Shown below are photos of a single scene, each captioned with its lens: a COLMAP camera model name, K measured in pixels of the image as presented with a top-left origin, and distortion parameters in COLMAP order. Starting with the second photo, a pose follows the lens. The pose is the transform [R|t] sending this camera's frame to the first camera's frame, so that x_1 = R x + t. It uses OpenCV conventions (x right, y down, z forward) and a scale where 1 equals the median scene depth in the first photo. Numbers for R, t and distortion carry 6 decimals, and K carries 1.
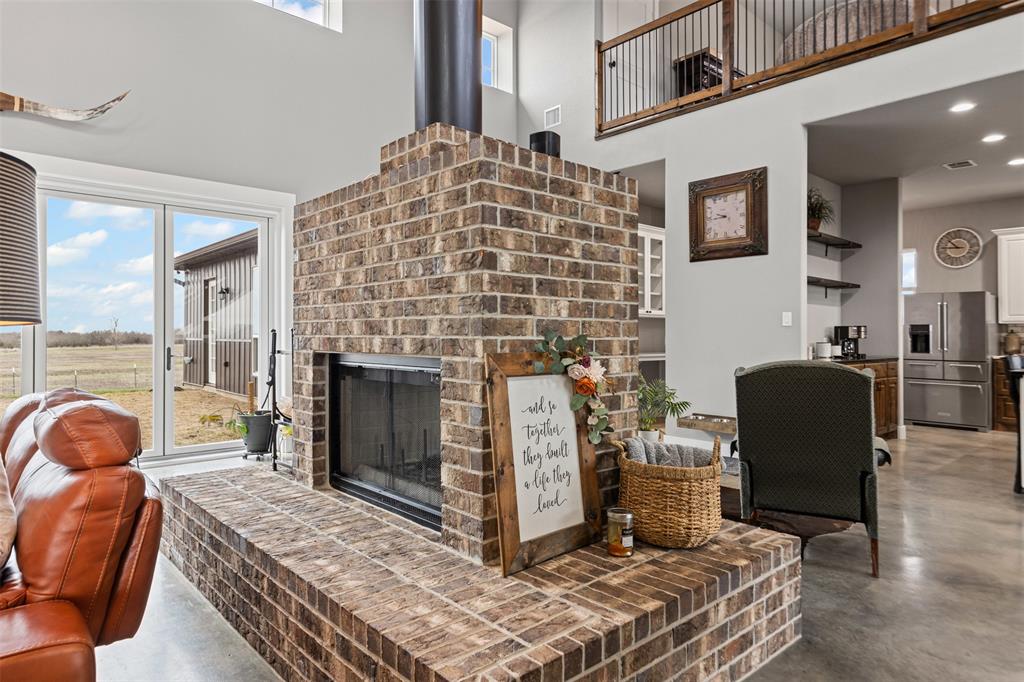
lens RADIAL K [[617.6, 0, 511.1], [0, 617.6, 322.0], [0, 0, 1]] dist [0.002281, 0.001662]
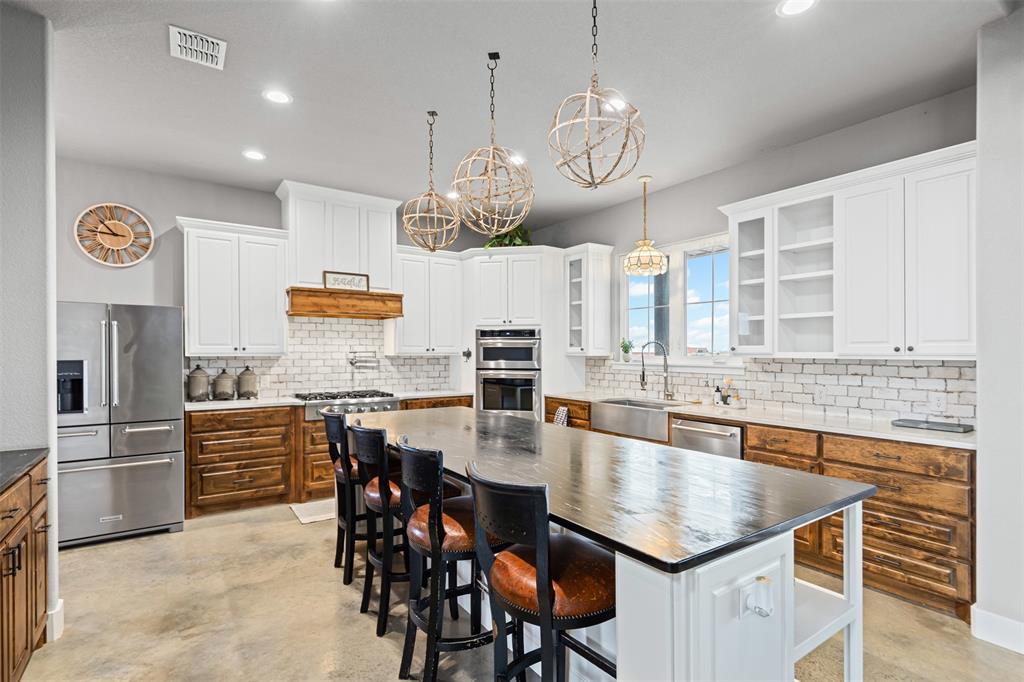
lens RADIAL K [[493.6, 0, 515.5], [0, 493.6, 360.8], [0, 0, 1]] dist [-0.003053, -0.000776]
pose [[0.122762, -0.023712, 0.992153, 0.401511], [-0.022873, 0.999381, 0.026715, -0.021753], [-0.992173, -0.025973, 0.122144, 0.780940]]
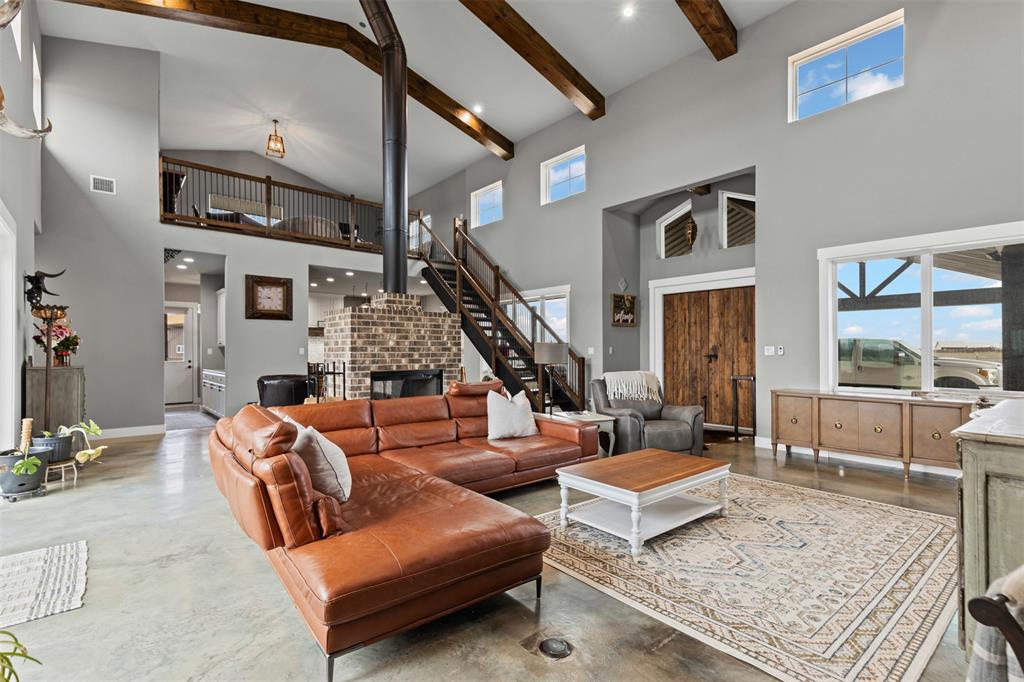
lens RADIAL K [[470.6, 0, 505.5], [0, 470.6, 352.0], [0, 0, 1]] dist [0.011368, -0.000653]
pose [[0.008987, -0.006972, 0.999935, -1.125702], [-0.021780, 0.999737, 0.007166, -0.027514], [-0.999722, -0.021843, 0.008833, 0.240519]]
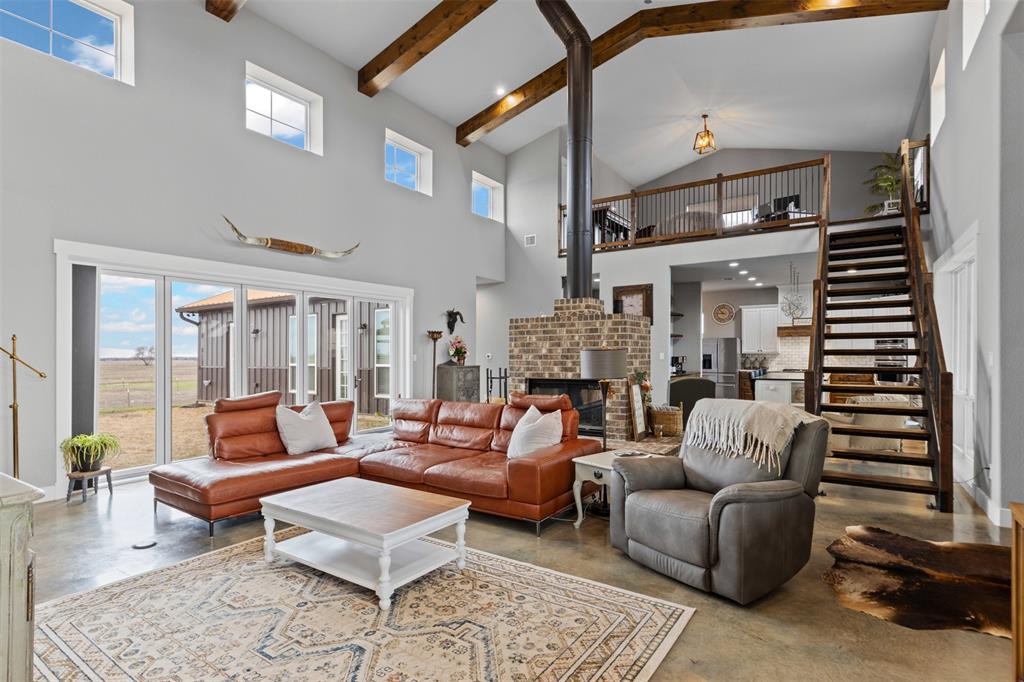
lens RADIAL K [[519.6, 0, 512.6], [0, 519.6, 353.5], [0, 0, 1]] dist [0.003959, 0.000209]
pose [[0.963134, -0.011039, 0.268797, -0.495542], [0.005177, 0.999733, 0.022508, -0.053227], [-0.268973, -0.020286, 0.962934, -0.548263]]
